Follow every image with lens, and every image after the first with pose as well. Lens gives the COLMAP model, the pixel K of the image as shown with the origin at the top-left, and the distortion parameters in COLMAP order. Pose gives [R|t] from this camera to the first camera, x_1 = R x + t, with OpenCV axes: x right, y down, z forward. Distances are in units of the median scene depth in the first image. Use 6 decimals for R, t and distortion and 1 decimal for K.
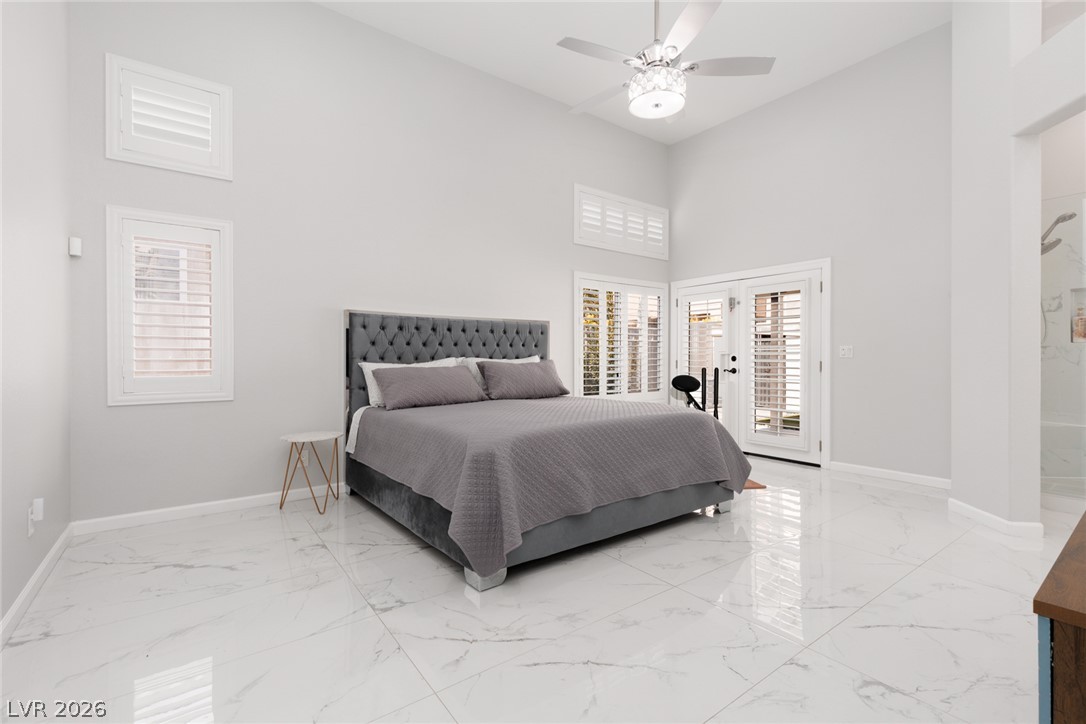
lens RADIAL K [[480.8, 0, 546.5], [0, 480.8, 358.9], [0, 0, 1]] dist [0.008445, -0.001202]
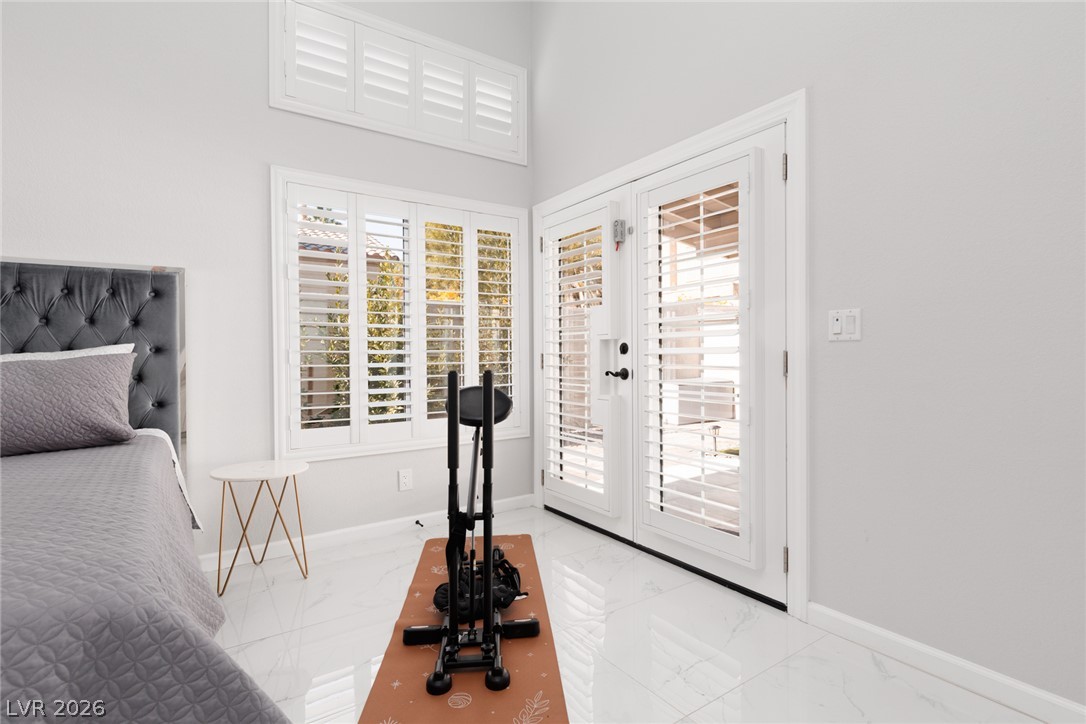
lens RADIAL K [[530.8, 0, 546.0], [0, 530.8, 359.0], [0, 0, 1]] dist [-0.002181, -0.000223]
pose [[0.999328, -0.008599, -0.035626, 0.332027], [0.008727, 0.999956, 0.003440, 0.007349], [0.035595, -0.003749, 0.999359, 0.473882]]
